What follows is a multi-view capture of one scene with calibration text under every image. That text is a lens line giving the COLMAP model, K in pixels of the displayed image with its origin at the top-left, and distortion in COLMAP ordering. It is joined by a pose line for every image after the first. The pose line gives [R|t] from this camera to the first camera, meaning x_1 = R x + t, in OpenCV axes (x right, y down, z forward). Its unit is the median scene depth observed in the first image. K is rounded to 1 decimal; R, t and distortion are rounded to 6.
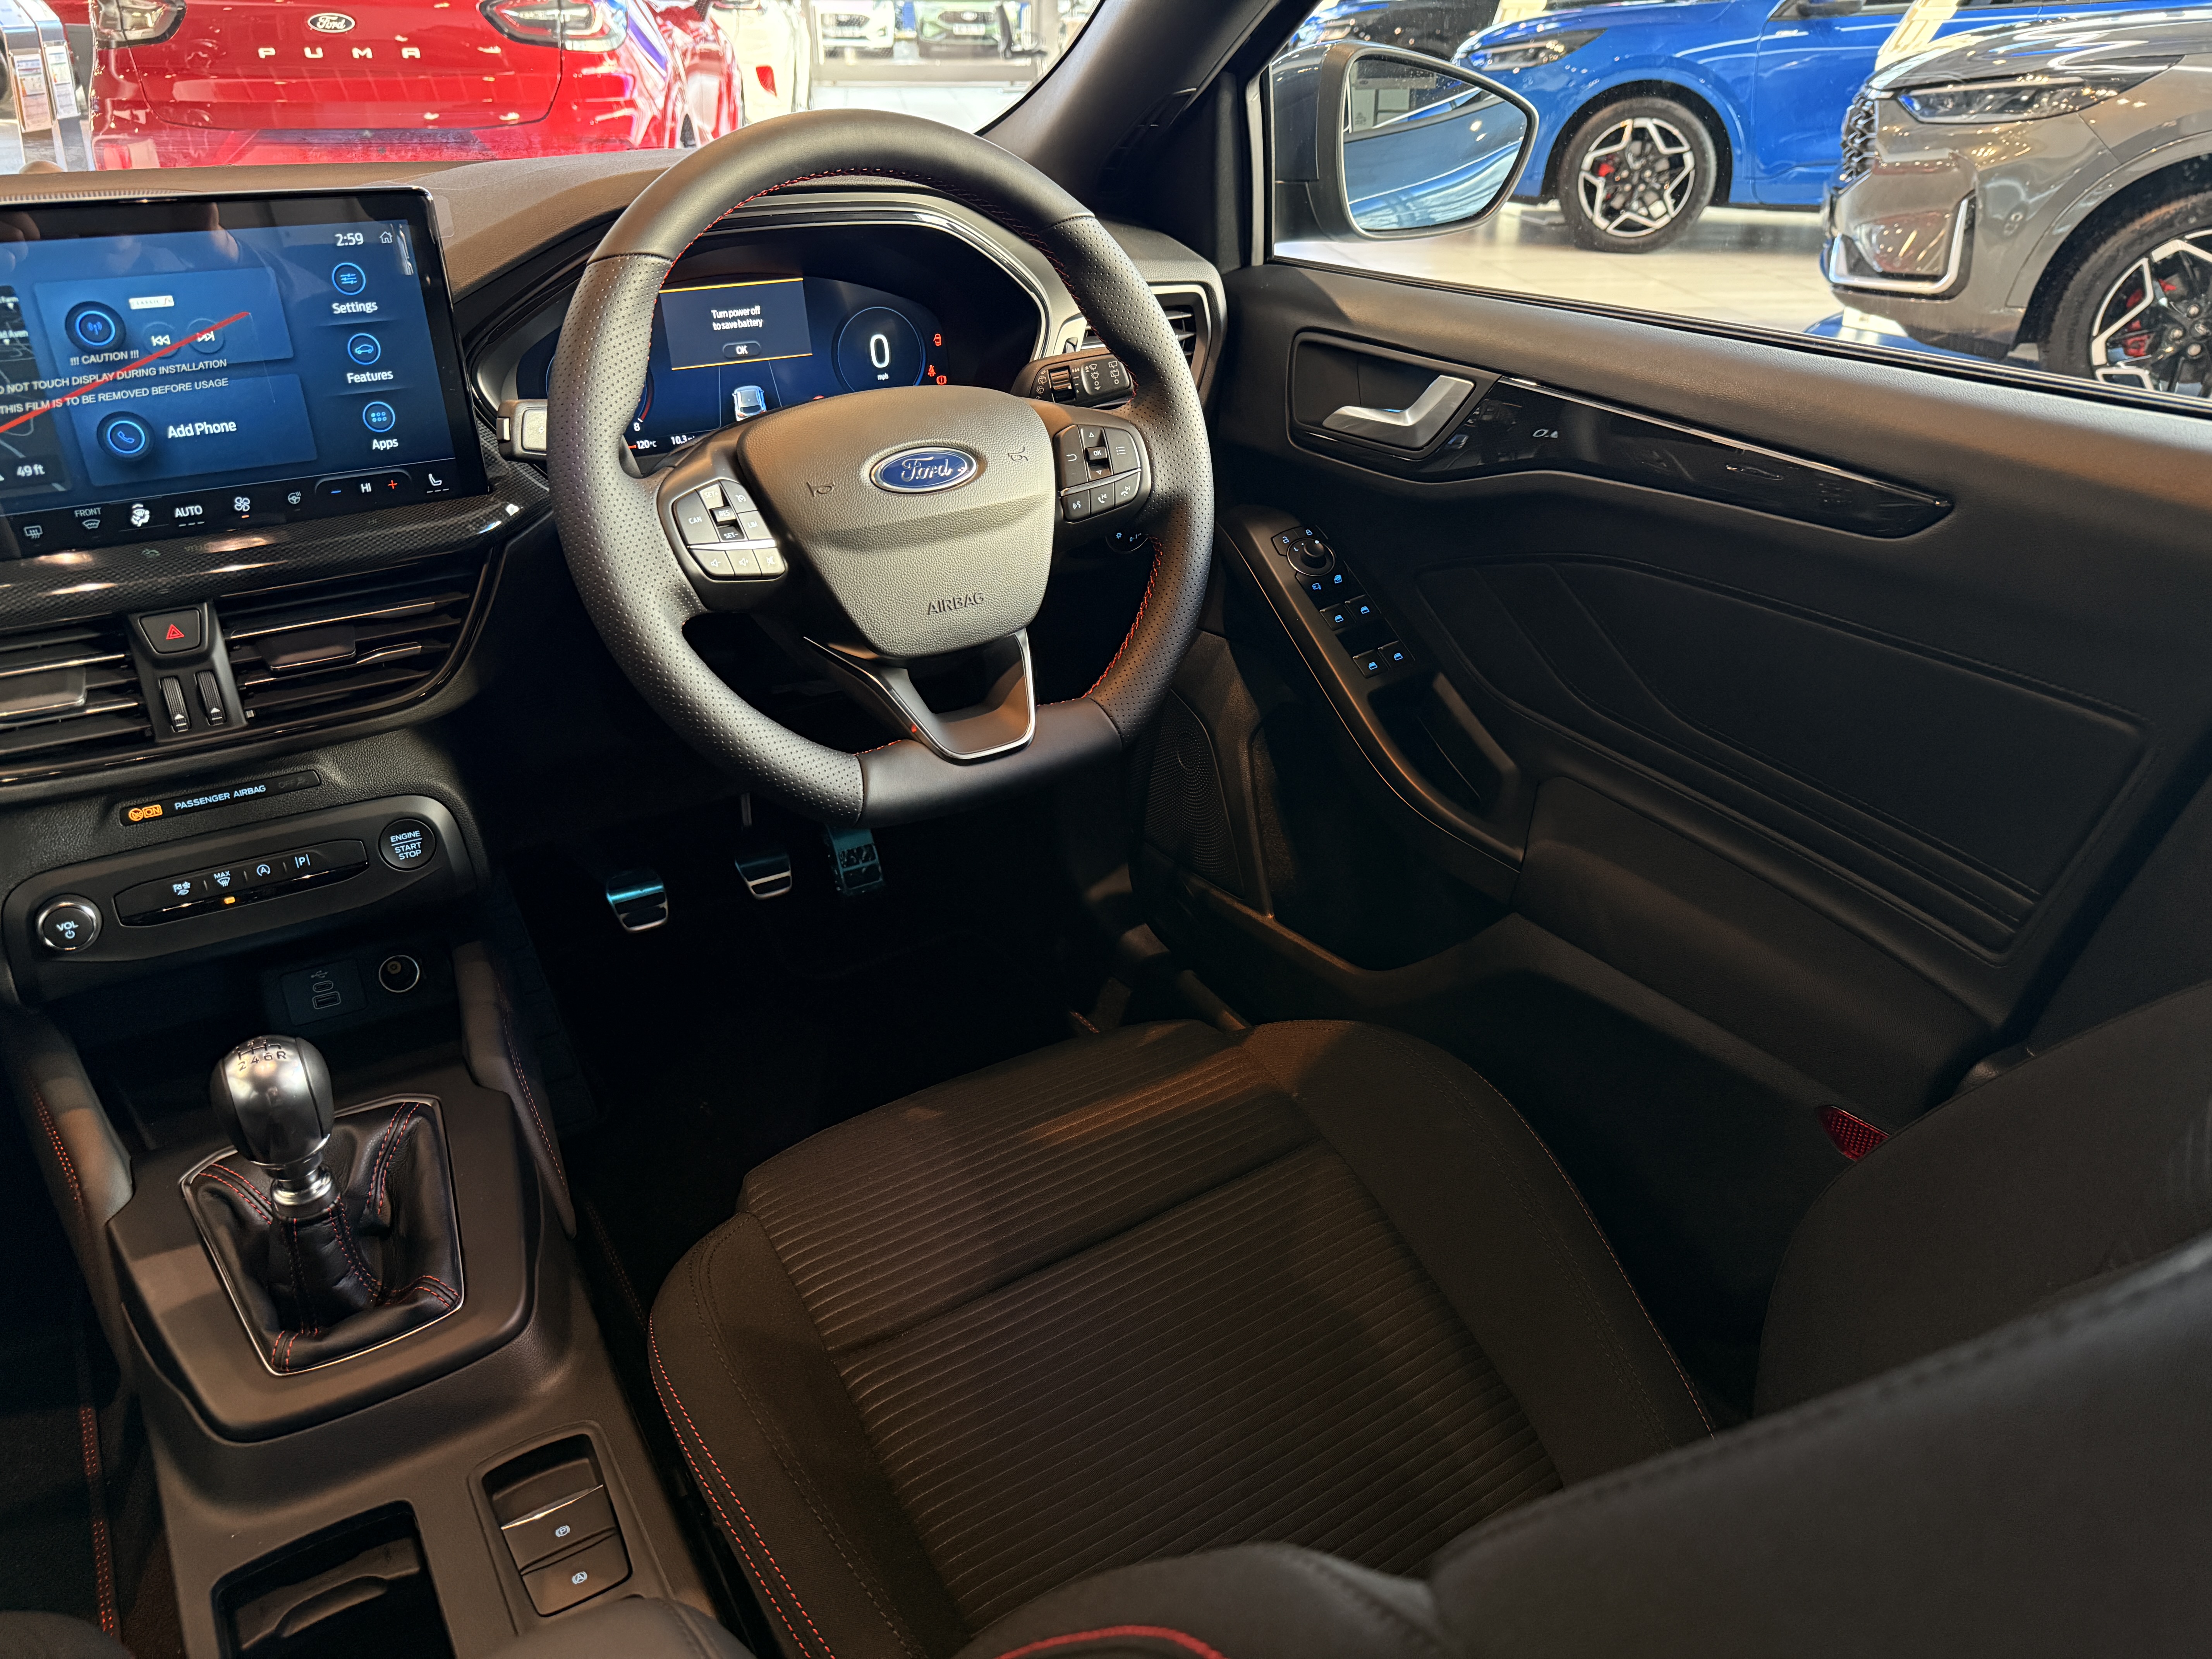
lens RADIAL K [[1572.2, 0, 1108.6], [0, 1572.2, 834.1], [0, 0, 1]] dist [0.002633, -0.011872]
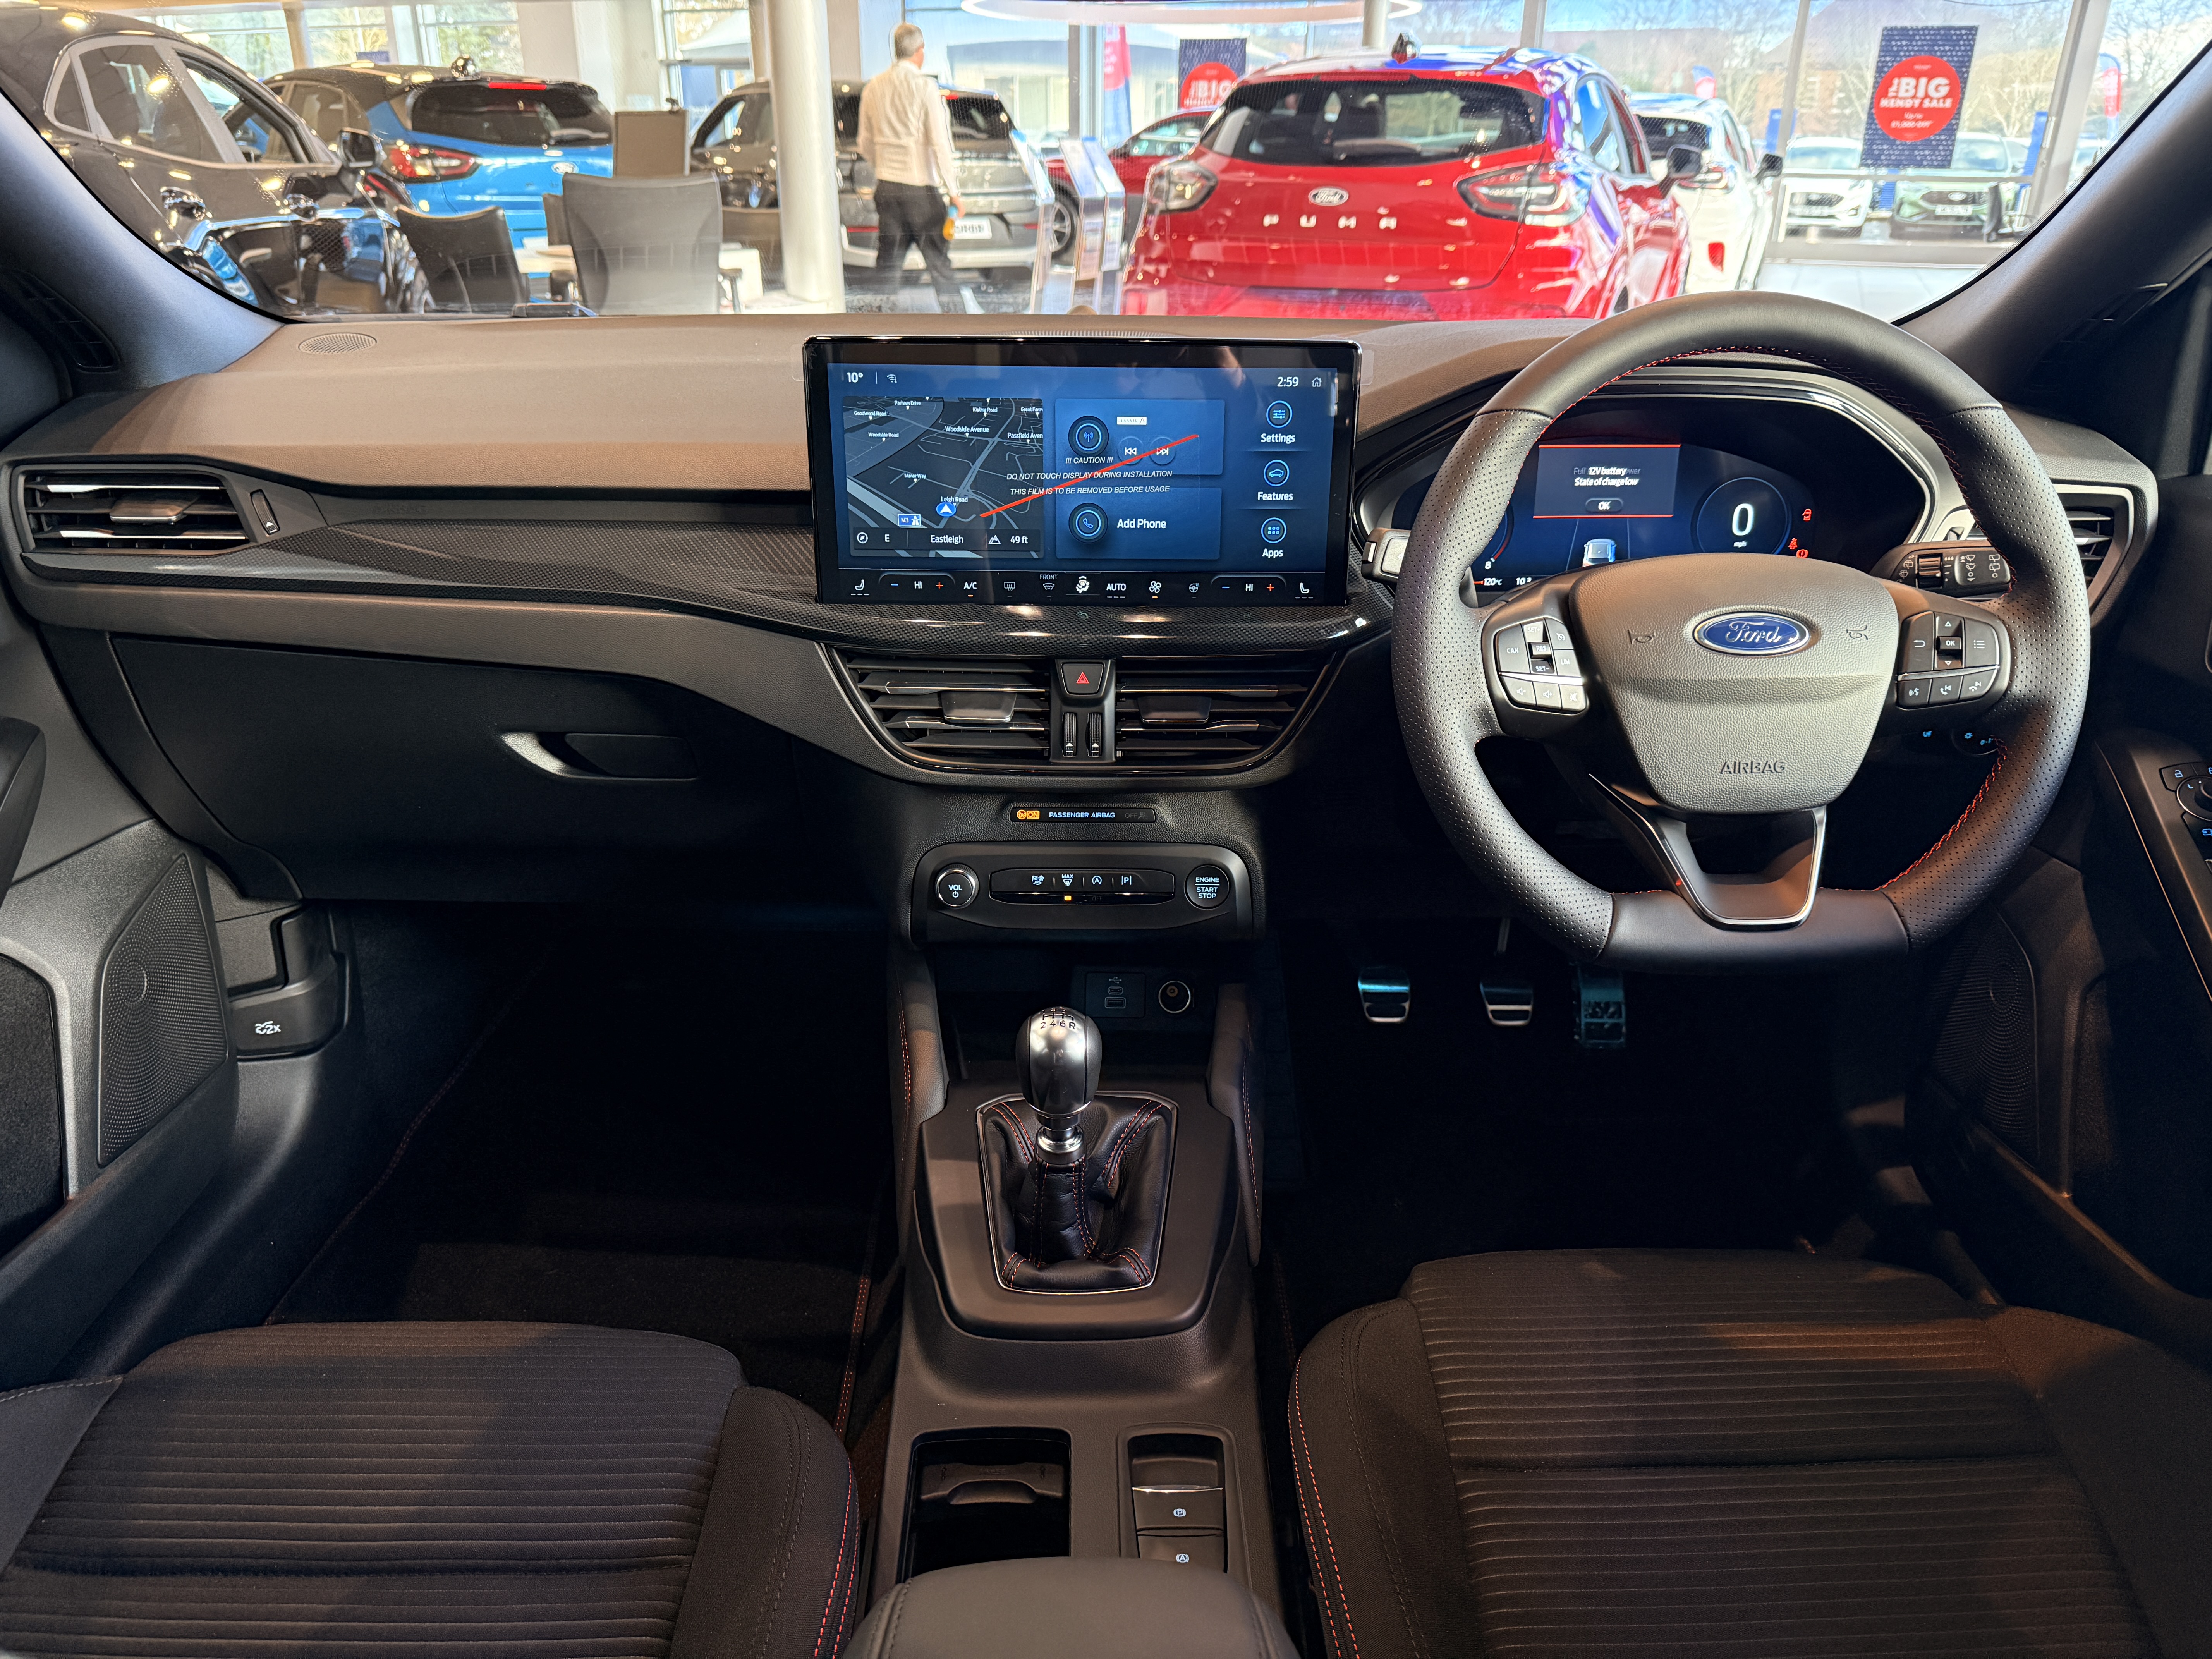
lens RADIAL K [[1545.4, 0, 1105.9], [0, 1545.4, 835.5], [0, 0, 1]] dist [0.152778, -0.243408]
pose [[0.854309, 0.203087, -0.478448, 0.036906], [-0.246046, 0.968851, -0.028087, 0.022288], [0.457841, 0.141716, 0.877667, -0.057485]]
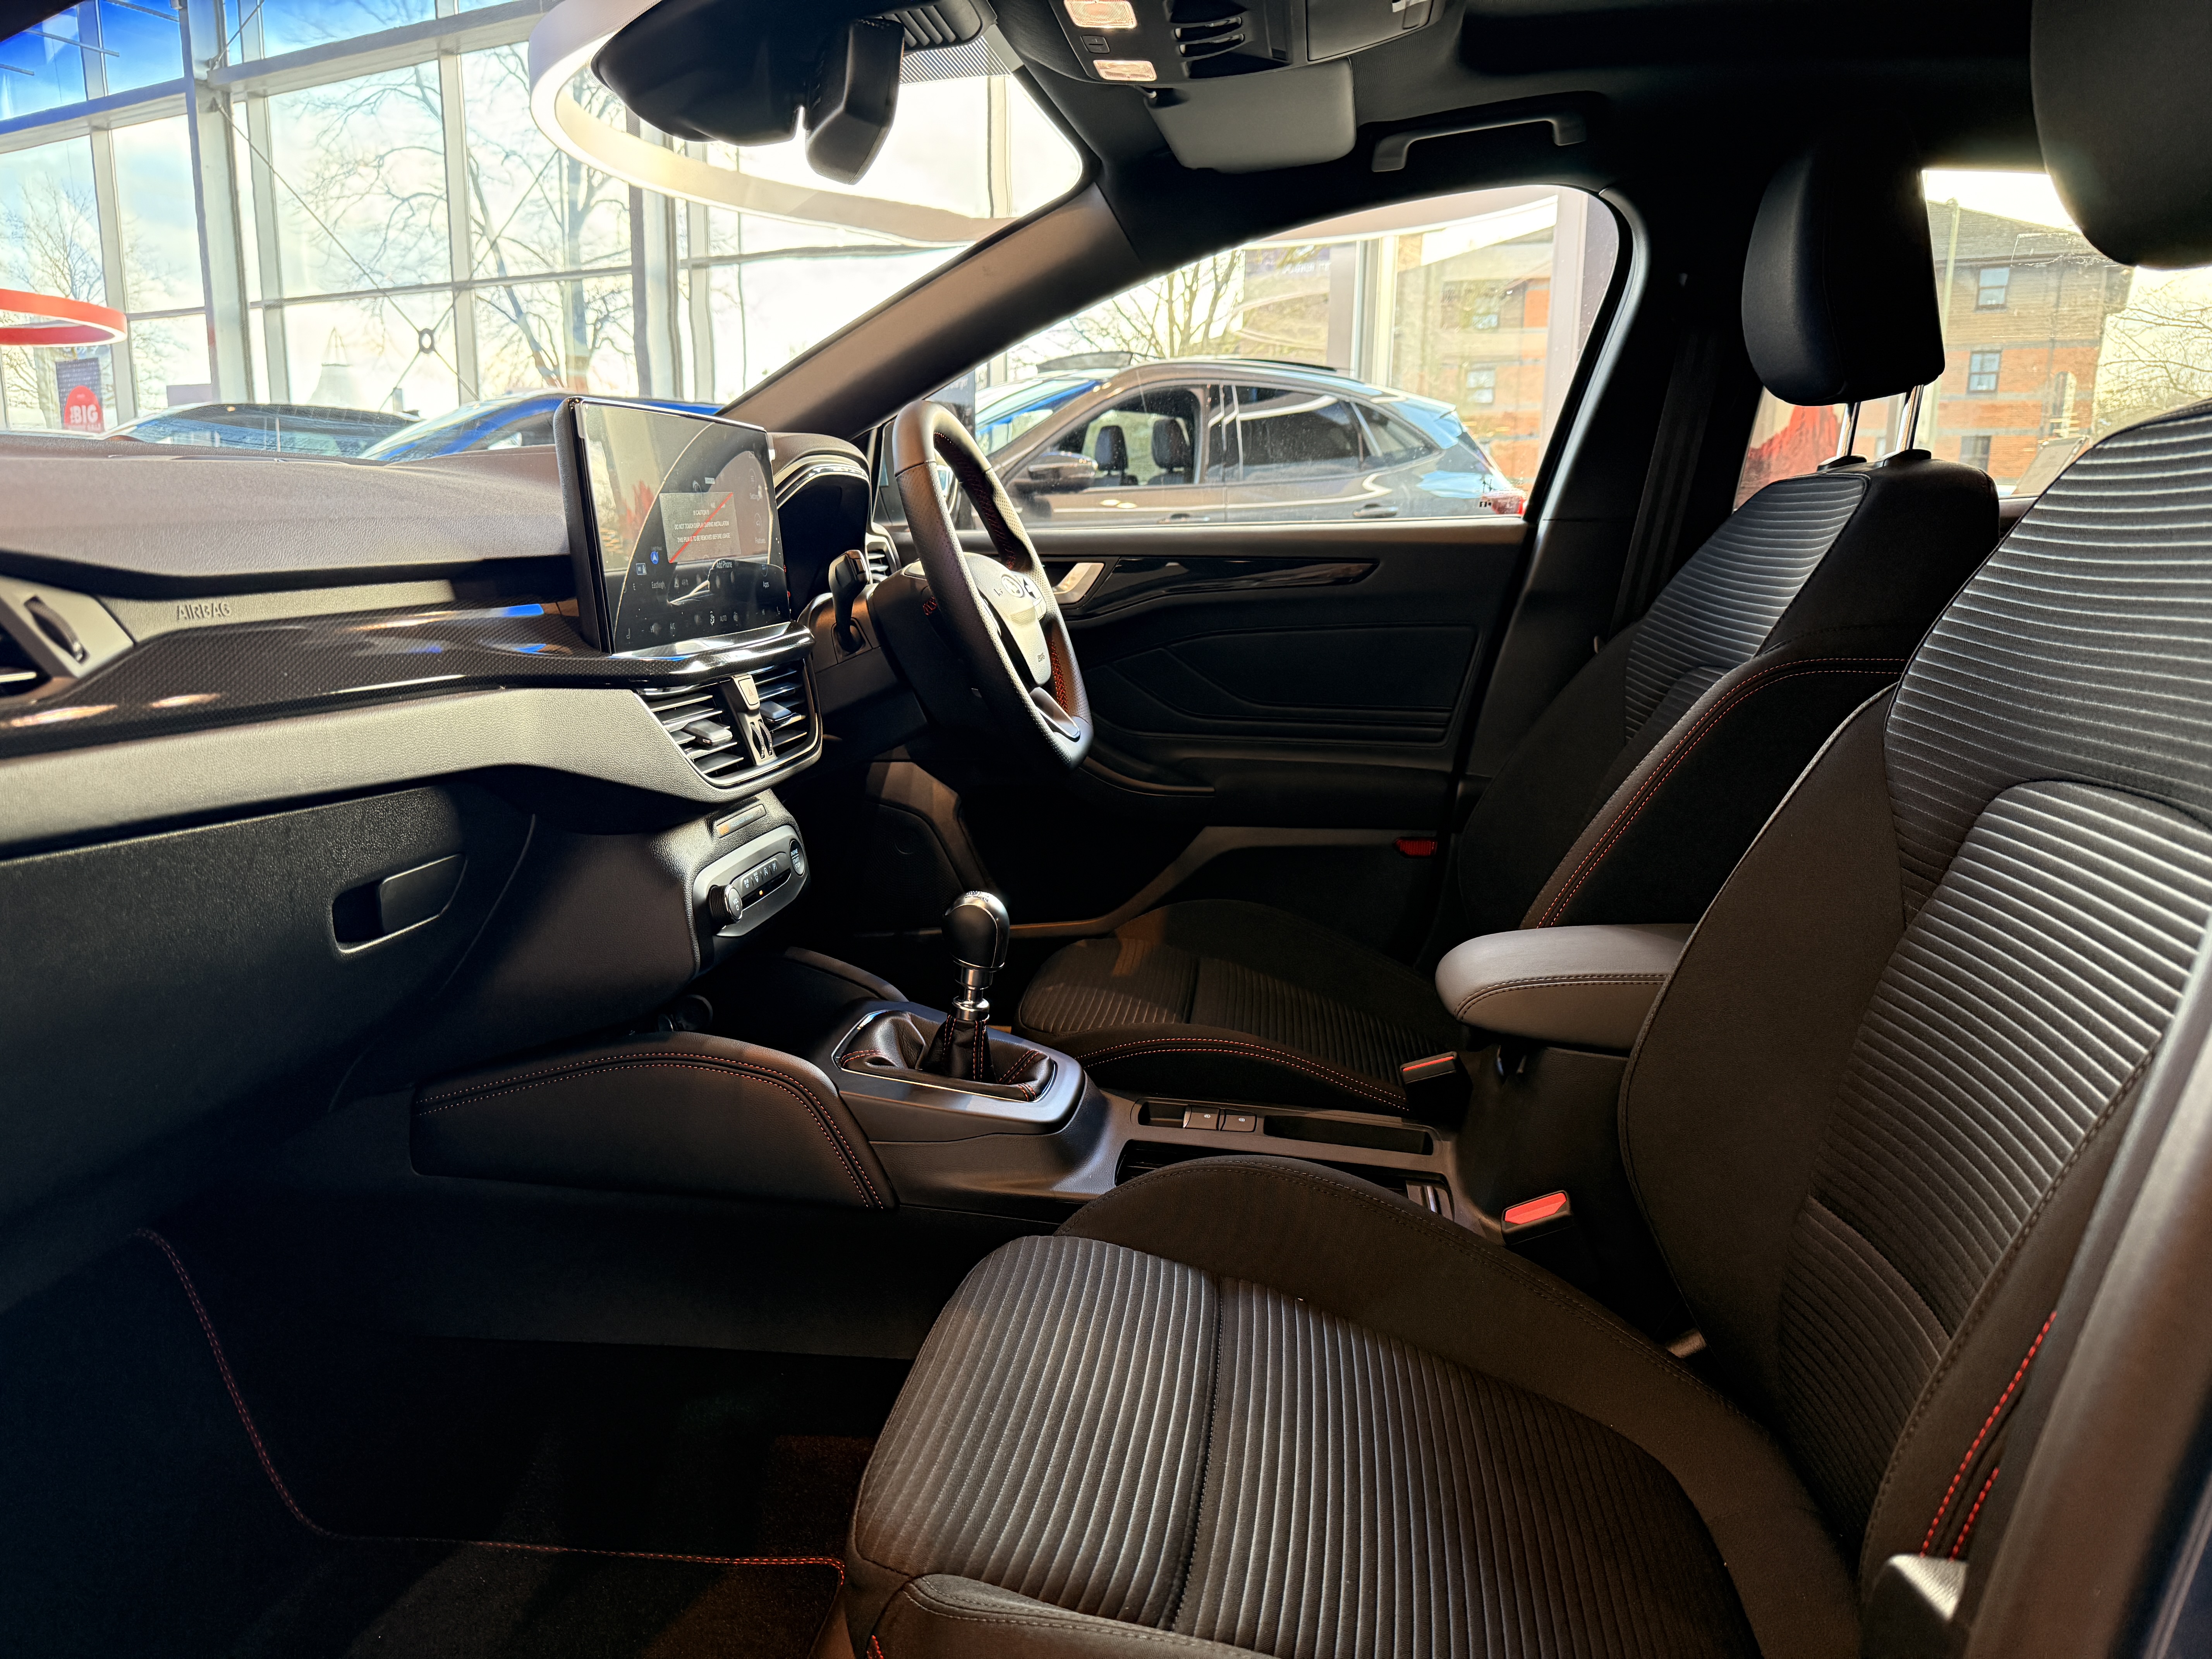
lens RADIAL K [[1572.2, 0, 1108.6], [0, 1572.2, 834.1], [0, 0, 1]] dist [0.002633, -0.011872]
pose [[0.635351, -0.149955, 0.757524, -1.480579], [0.355592, 0.927586, -0.114623, 0.276069], [-0.685481, 0.342195, 0.642665, -0.127612]]
